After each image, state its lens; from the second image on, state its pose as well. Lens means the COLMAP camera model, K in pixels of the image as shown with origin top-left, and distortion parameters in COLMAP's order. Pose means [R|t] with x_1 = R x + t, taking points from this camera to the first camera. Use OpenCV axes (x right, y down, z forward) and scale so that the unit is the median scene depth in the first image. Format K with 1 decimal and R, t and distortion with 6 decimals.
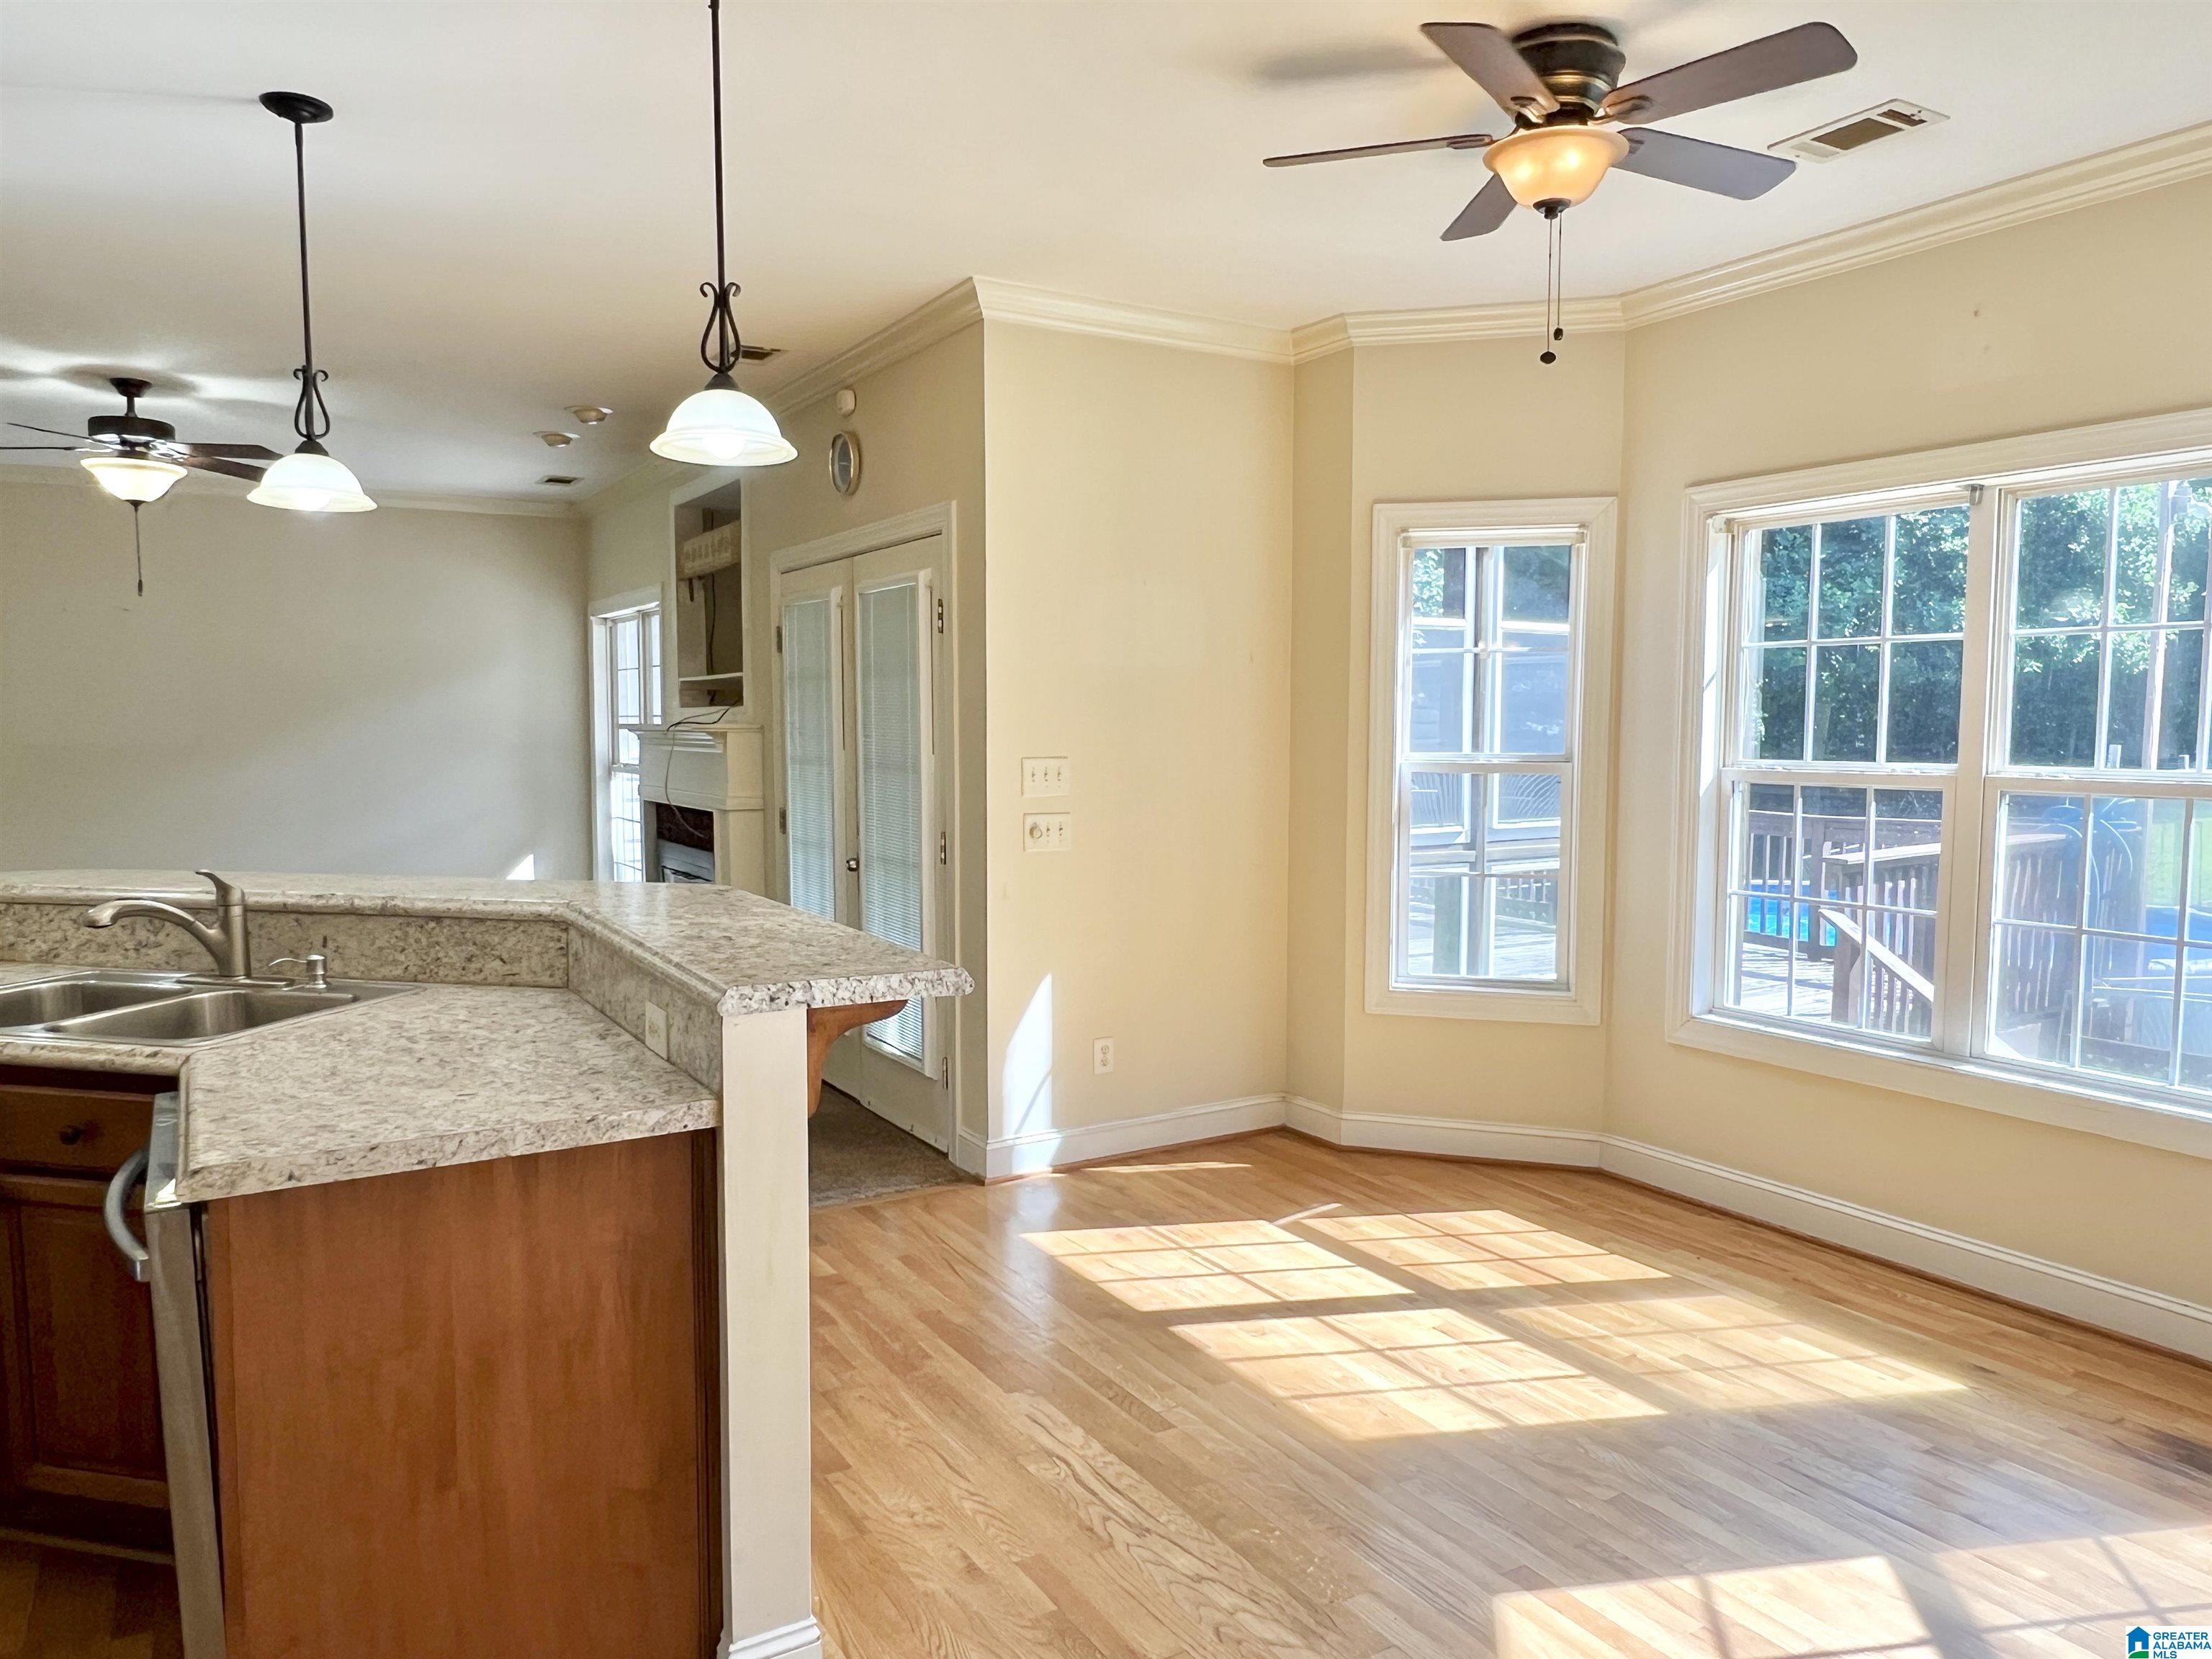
lens RADIAL K [[1481.2, 0, 1105.4], [0, 1481.2, 845.4], [0, 0, 1]] dist [-0.001048, -0.002787]
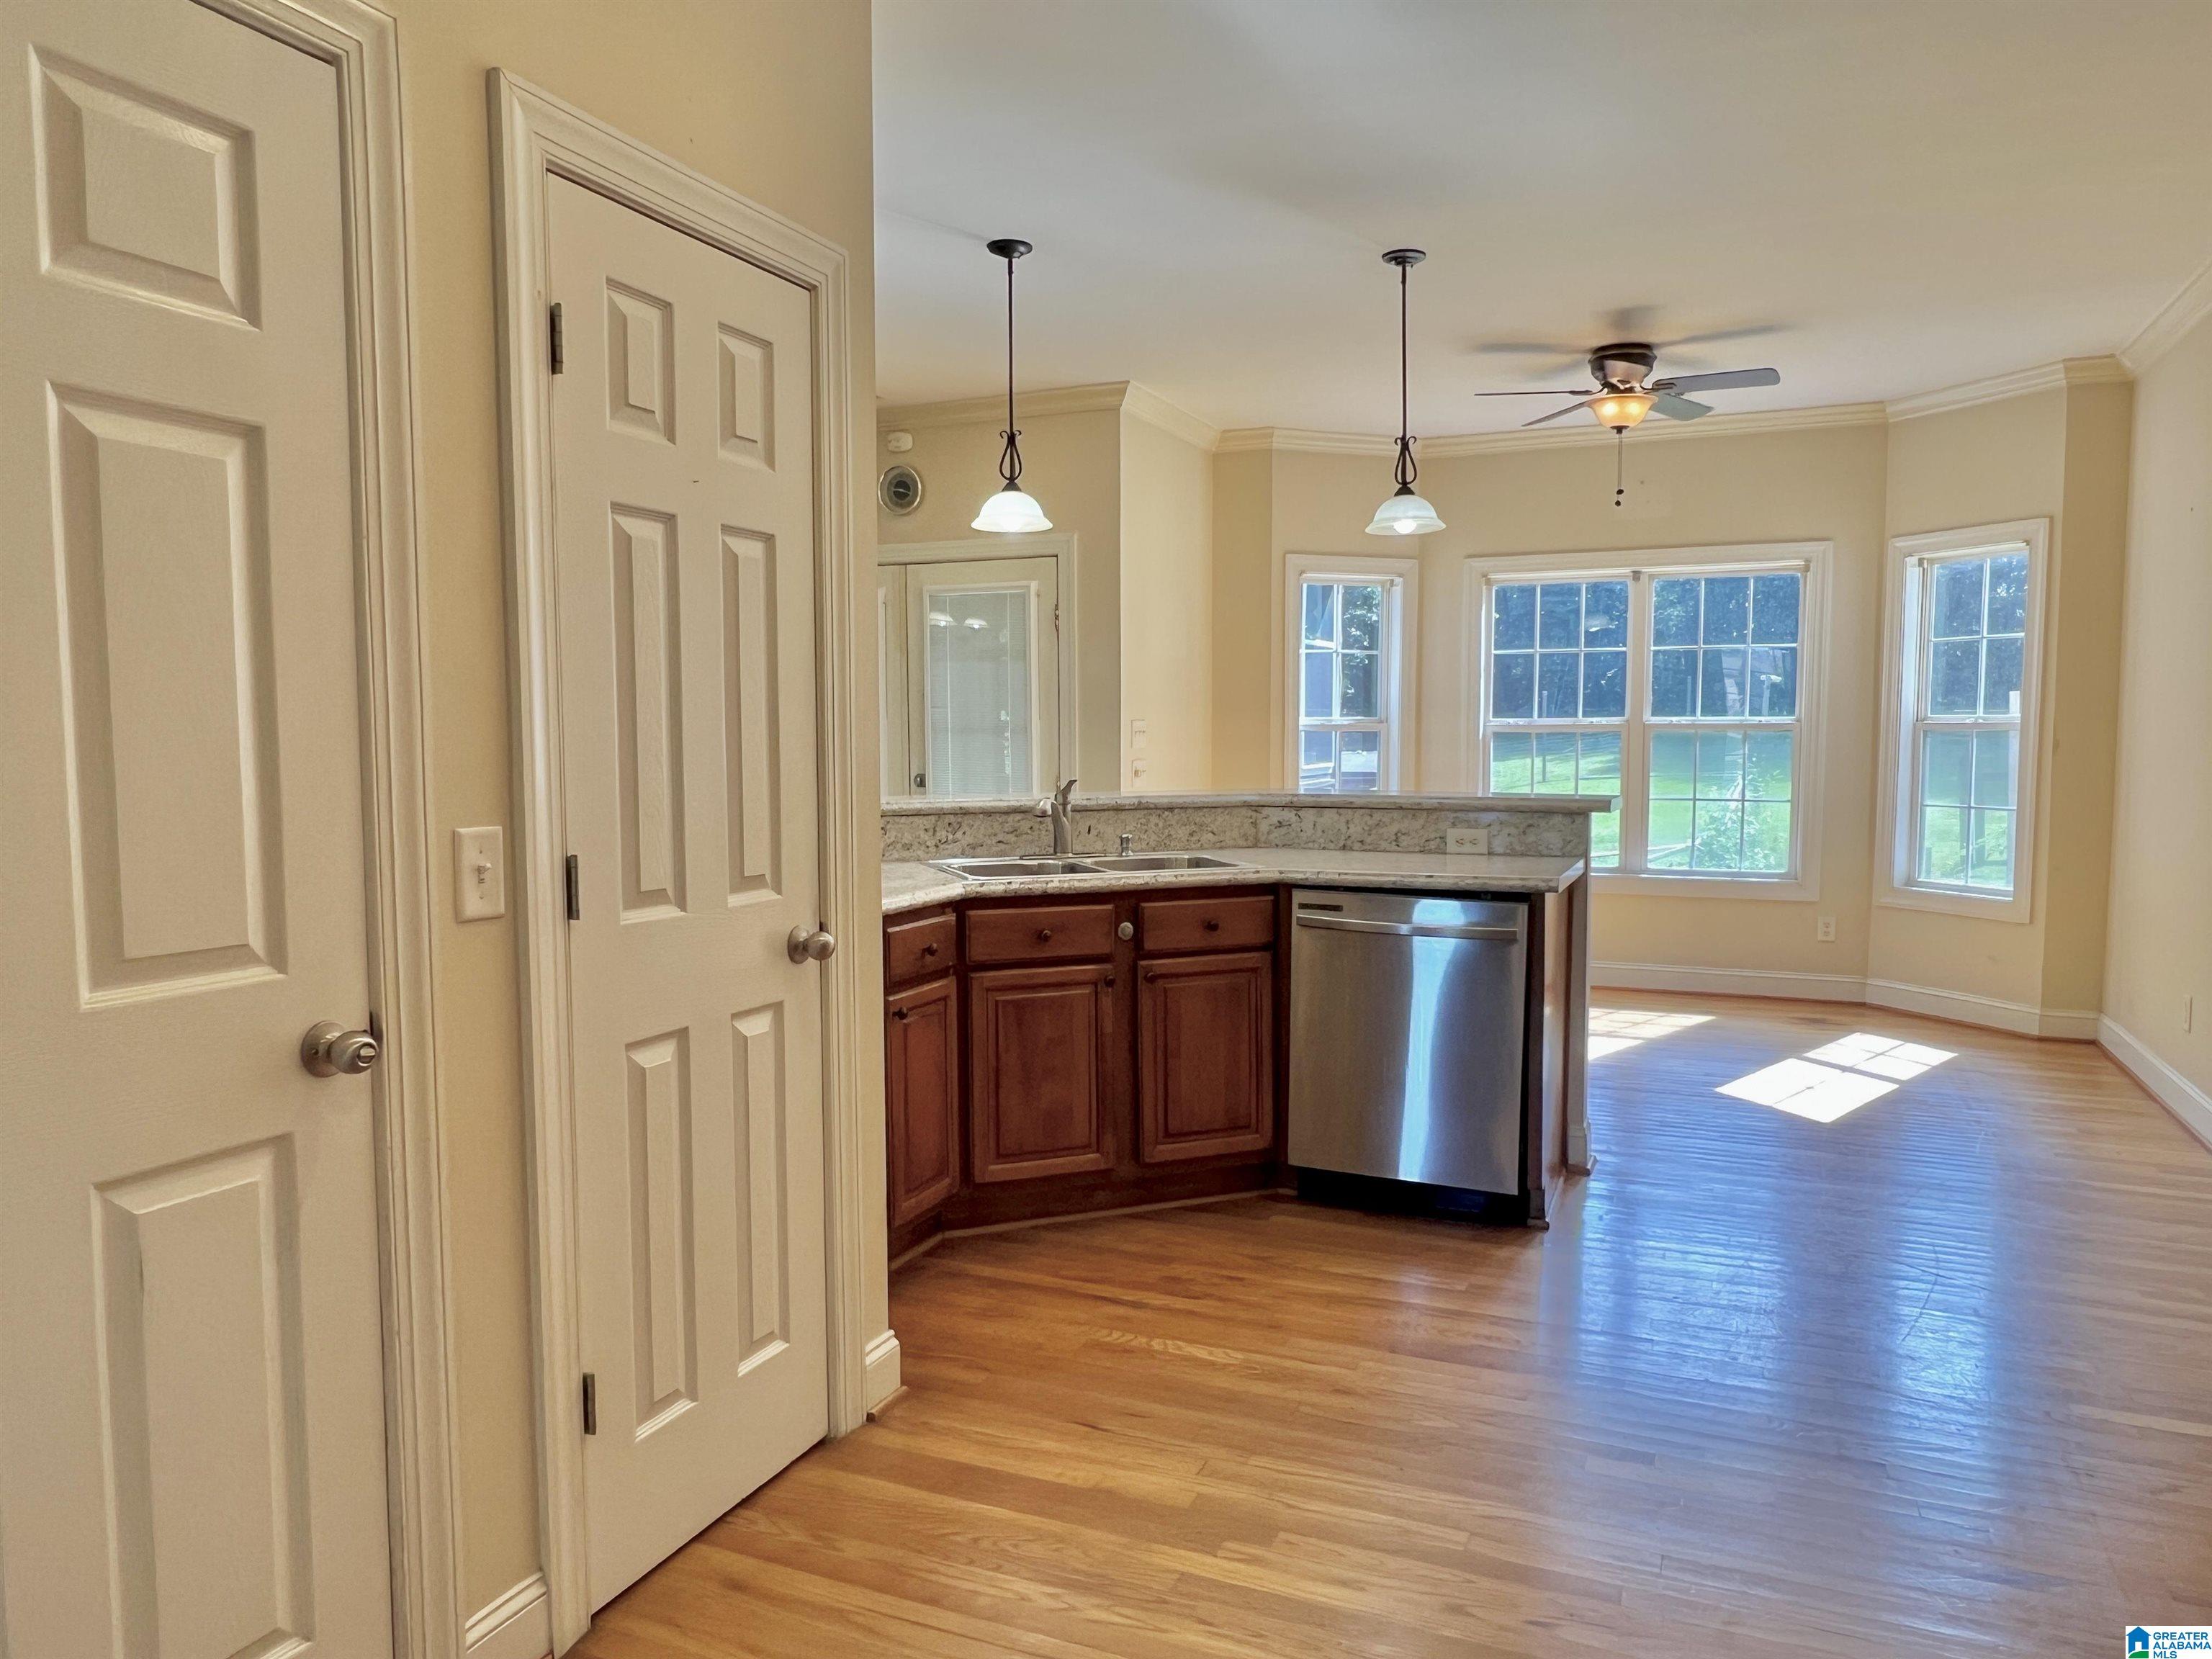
lens RADIAL K [[1481.2, 0, 1101.4], [0, 1481.2, 840.5], [0, 0, 1]] dist [-0.001048, -0.002787]
pose [[0.822475, -0.048633, 0.566718, -1.272540], [0.052175, 0.998588, 0.009972, 0.057961], [-0.566403, 0.021367, 0.823851, -0.207711]]
